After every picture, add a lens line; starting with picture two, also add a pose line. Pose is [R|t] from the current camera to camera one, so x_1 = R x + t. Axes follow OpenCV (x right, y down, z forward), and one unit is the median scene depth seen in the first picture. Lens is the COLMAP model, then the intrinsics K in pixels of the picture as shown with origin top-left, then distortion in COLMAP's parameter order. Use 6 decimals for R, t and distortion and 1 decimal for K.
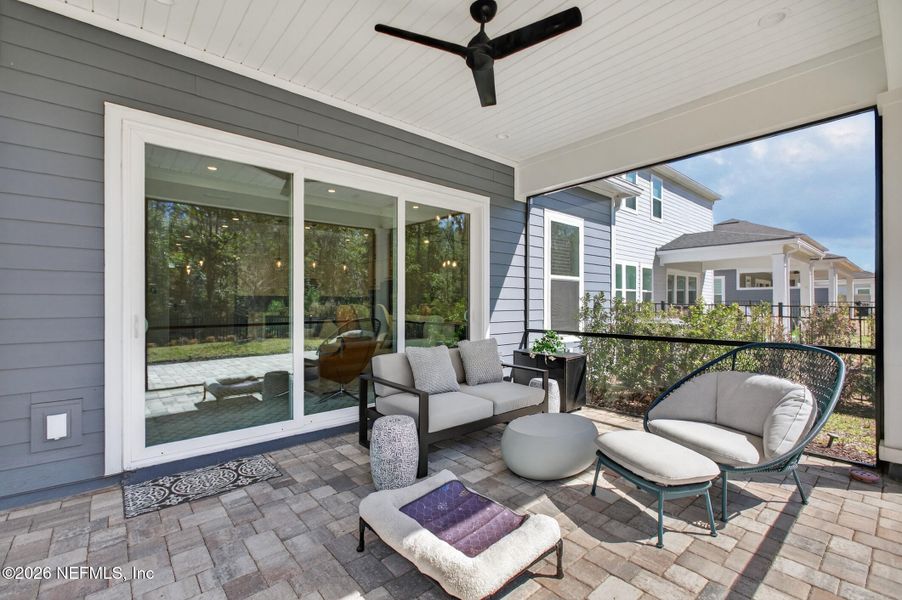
lens RADIAL K [[406.6, 0, 443.9], [0, 406.6, 303.6], [0, 0, 1]] dist [0.006540, 0.000815]
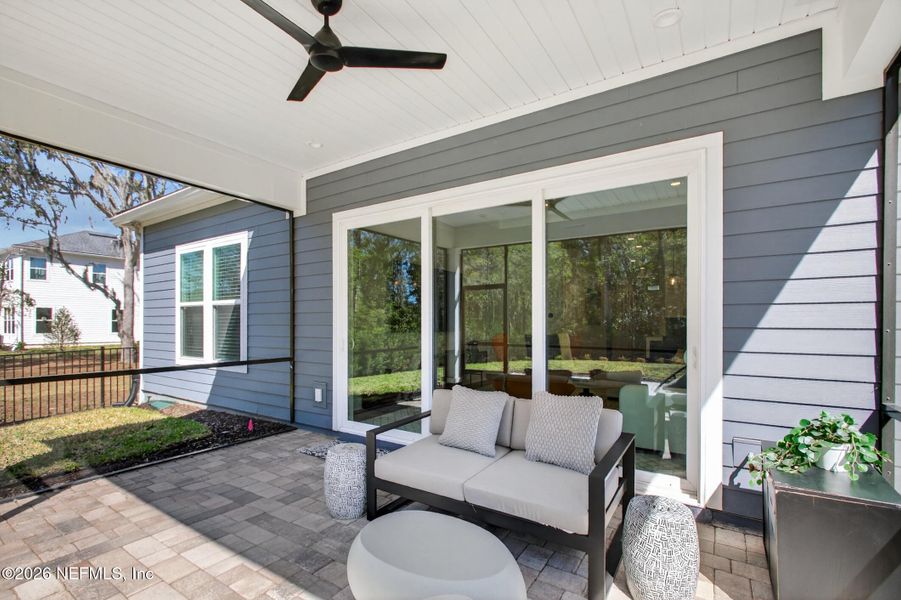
lens RADIAL K [[406.1, 0, 441.8], [0, 406.1, 318.9], [0, 0, 1]] dist [0.006540, 0.000815]
pose [[0.277264, -0.005883, -0.960776, 0.510376], [-0.000268, 0.999981, -0.006200, -0.019593], [0.960794, 0.001977, 0.277257, 0.515286]]
